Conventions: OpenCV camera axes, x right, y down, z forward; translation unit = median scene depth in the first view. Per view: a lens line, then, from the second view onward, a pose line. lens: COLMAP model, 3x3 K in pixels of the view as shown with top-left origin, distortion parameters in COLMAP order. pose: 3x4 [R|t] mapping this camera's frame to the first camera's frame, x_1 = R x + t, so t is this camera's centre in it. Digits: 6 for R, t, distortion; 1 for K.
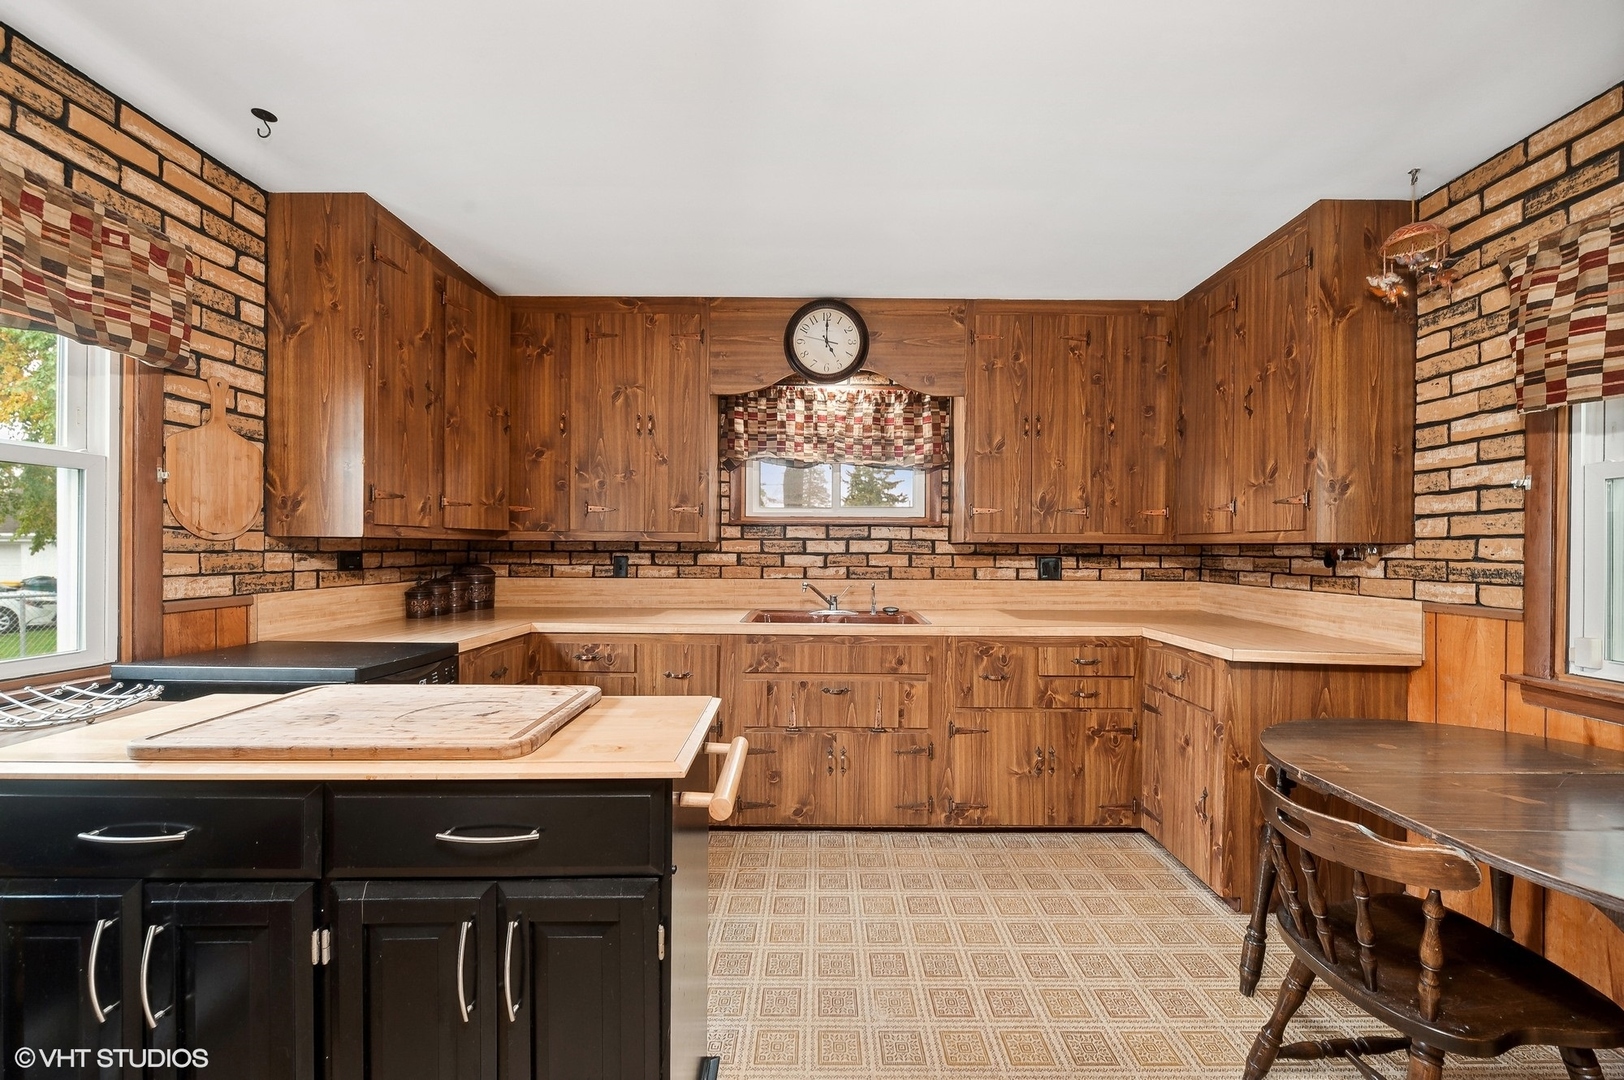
lens RADIAL K [[620.1, 0, 821.3], [0, 620.1, 549.4], [0, 0, 1]] dist [-0.001571, -0.000454]
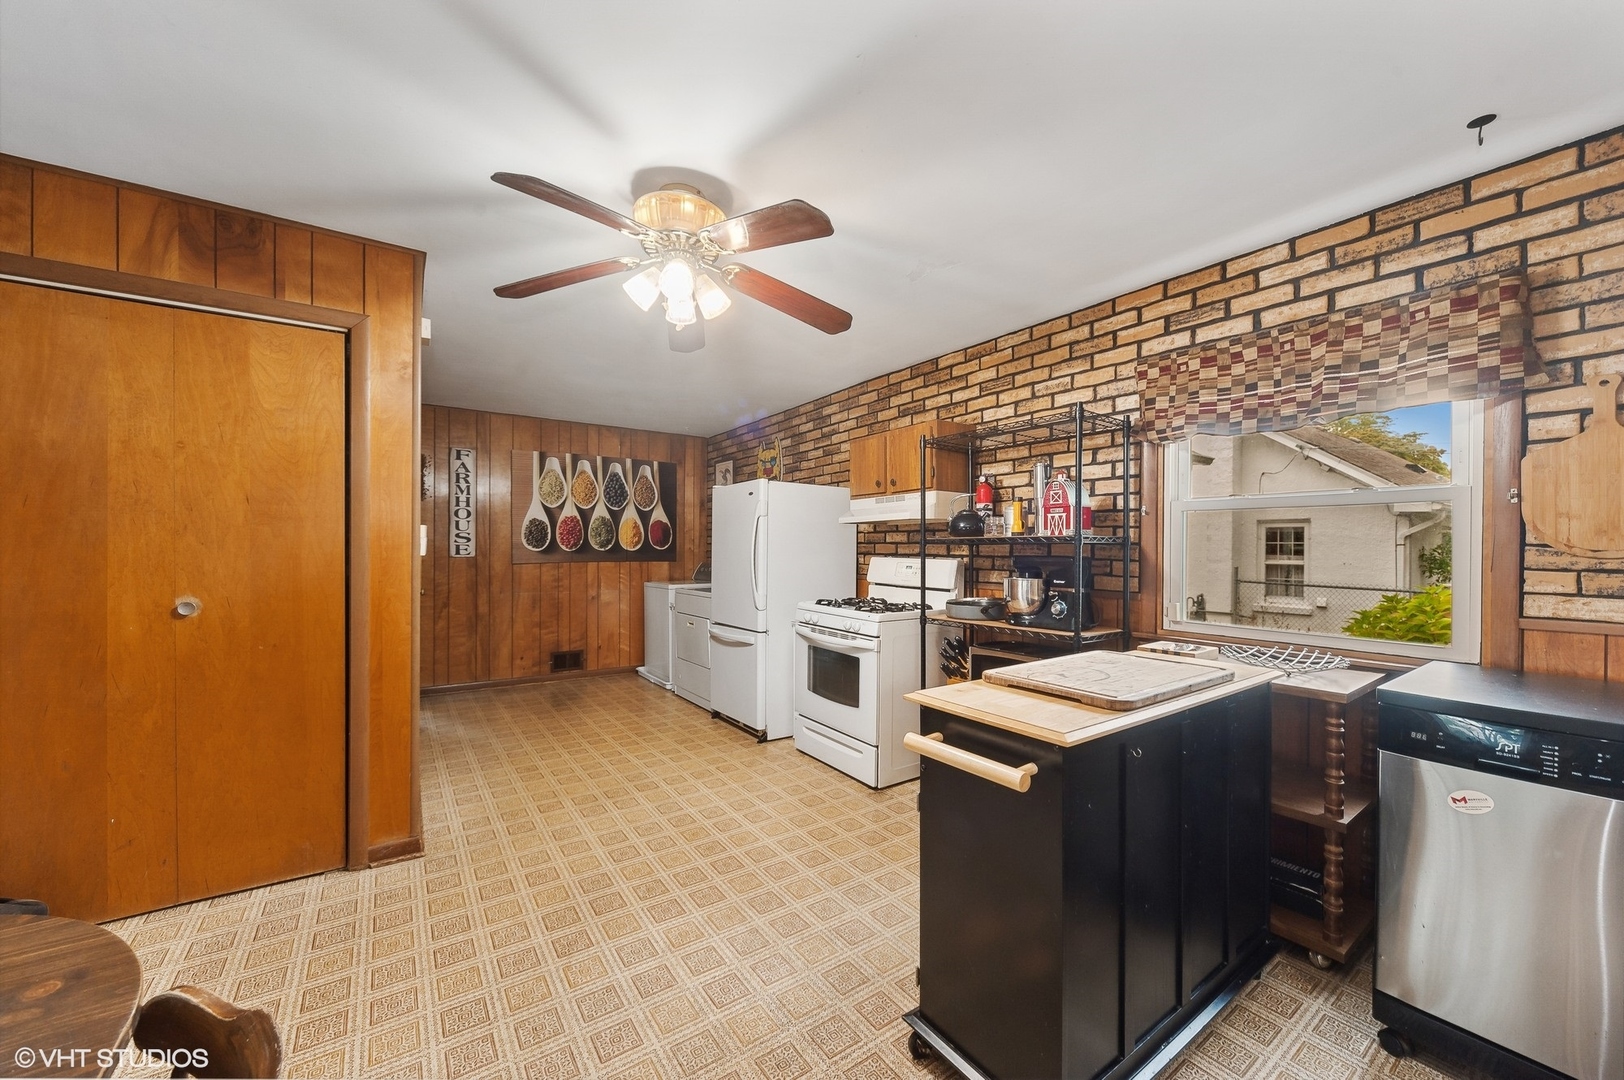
lens RADIAL K [[610.0, 0, 822.4], [0, 610.0, 549.7], [0, 0, 1]] dist [-0.000393, -0.000130]
pose [[-0.816643, -0.010267, -0.577051, 0.323292], [-0.012906, 0.999917, 0.000475, -0.009650], [0.576998, 0.007836, -0.816708, 0.779715]]
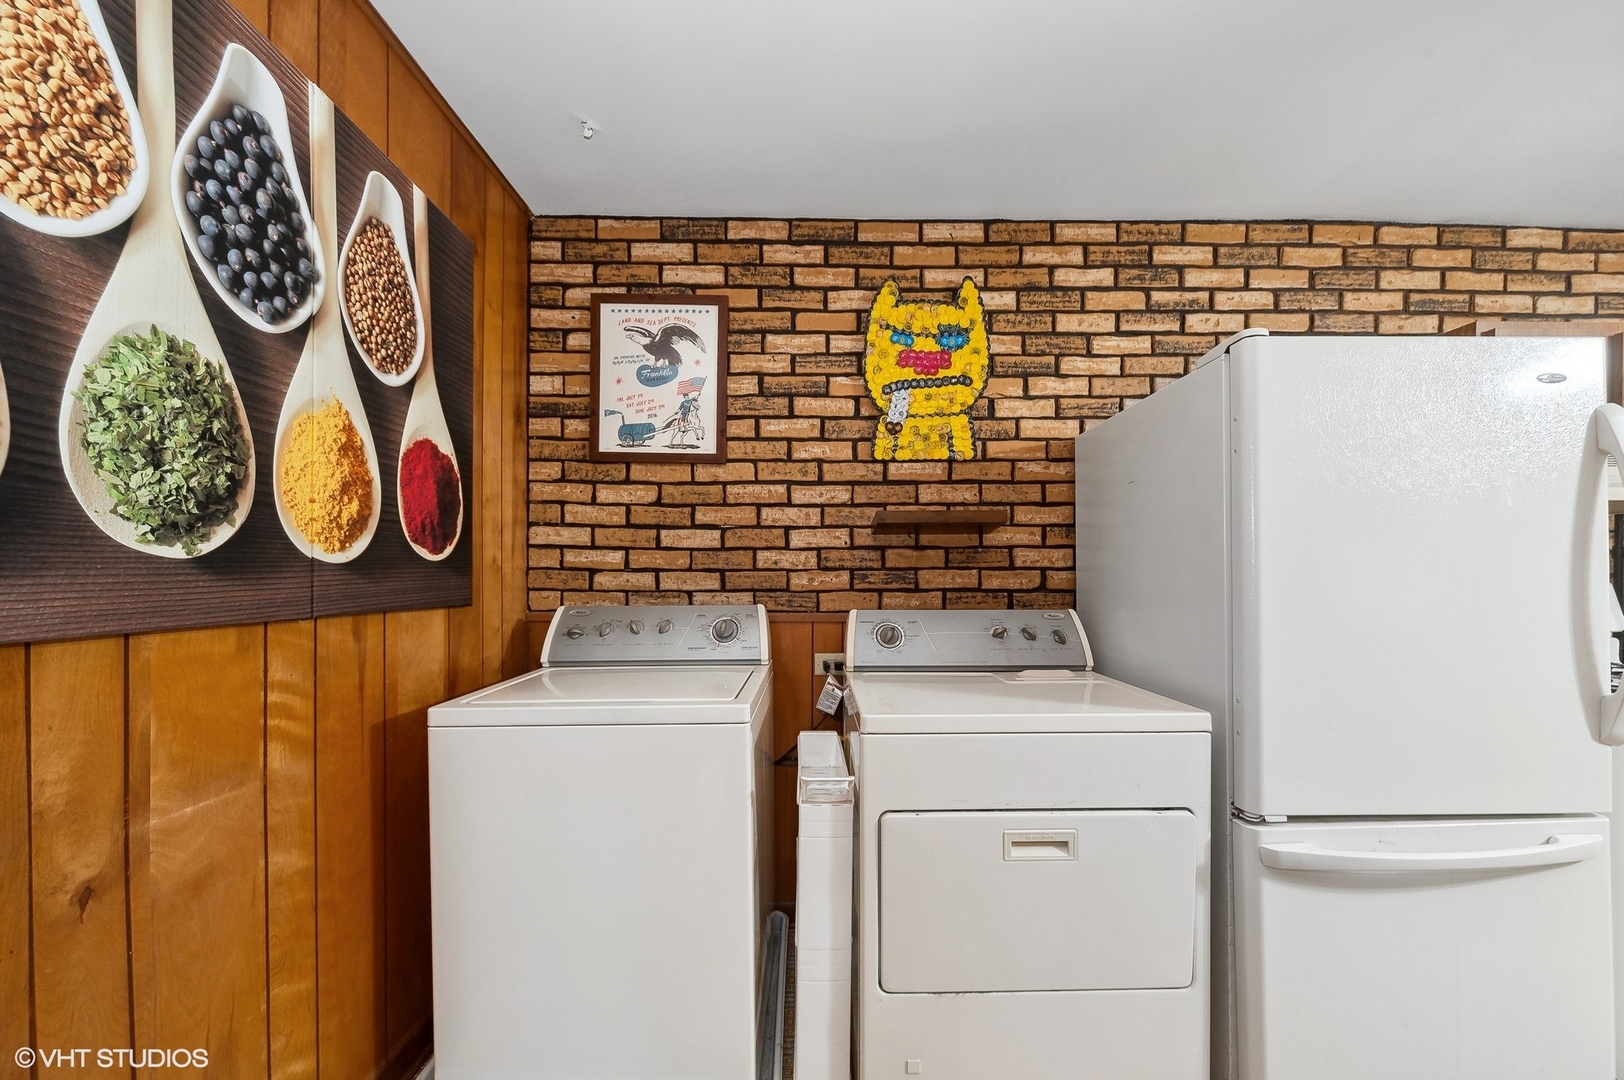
lens RADIAL K [[565.2, 0, 815.6], [0, 565.2, 575.8], [0, 0, 1]] dist [0.000403, -0.000100]
pose [[0.024256, -0.003885, -0.999698, 0.013728], [-0.005530, 0.999977, -0.004021, 0.012461], [0.999690, 0.005626, 0.024234, -1.175349]]
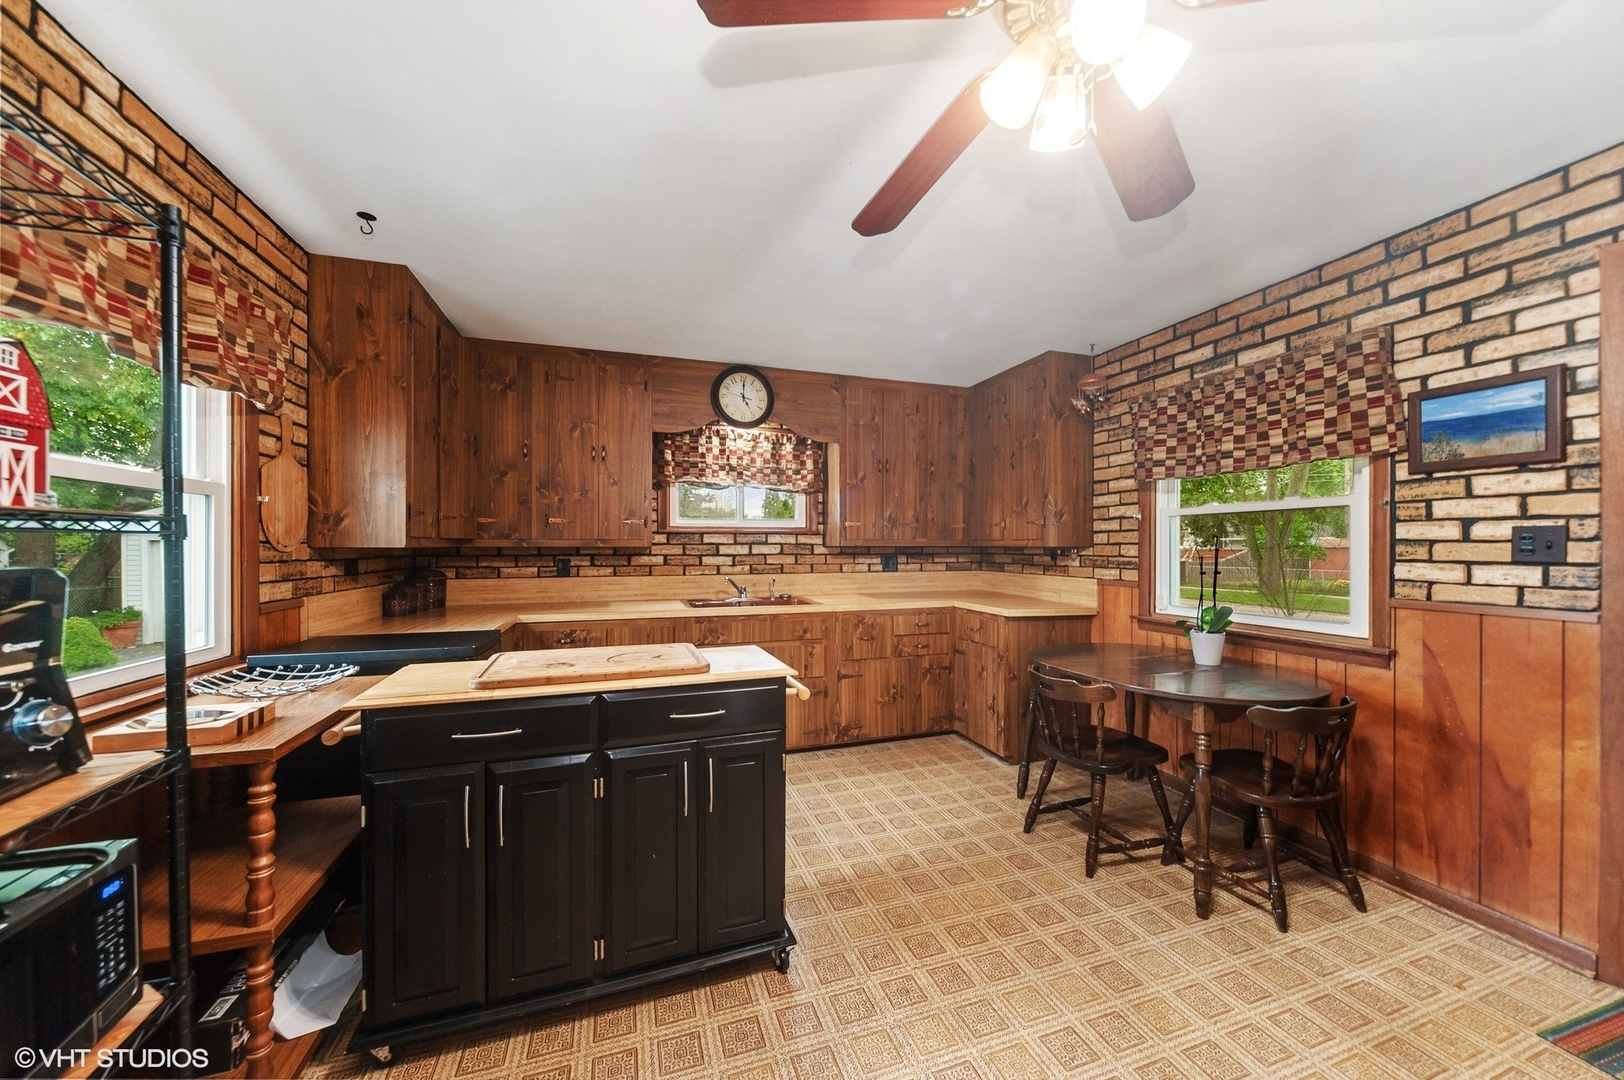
lens RADIAL K [[583.0, 0, 821.0], [0, 583.0, 546.6], [0, 0, 1]] dist [-0.002143, -0.000426]
pose [[0.947091, -0.006691, 0.320896, -0.266613], [0.006520, 0.999977, 0.001606, -0.014721], [-0.320899, 0.000571, 0.947113, -0.278569]]
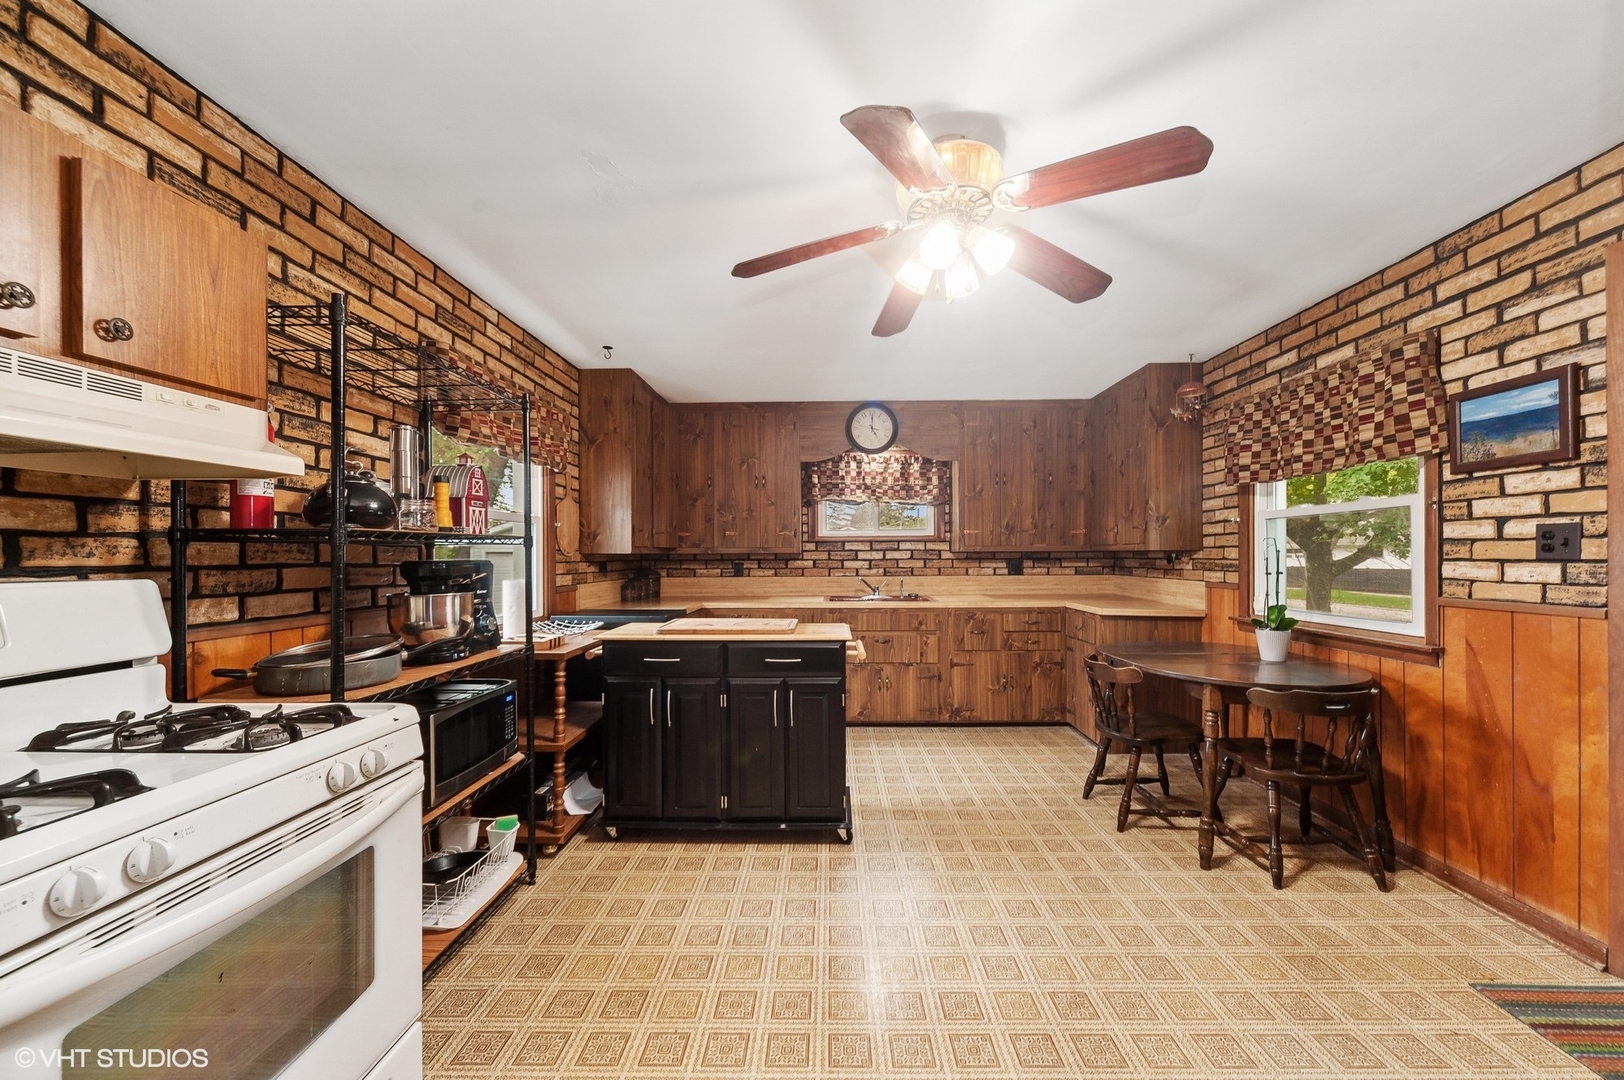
lens RADIAL K [[603.5, 0, 820.8], [0, 603.5, 555.1], [0, 0, 1]] dist [0.000187, 0.000053]
pose [[0.999753, -0.011769, -0.018863, -0.110136], [0.011725, 0.999928, -0.002411, -0.003132], [0.018890, 0.002189, 0.999819, -0.640068]]
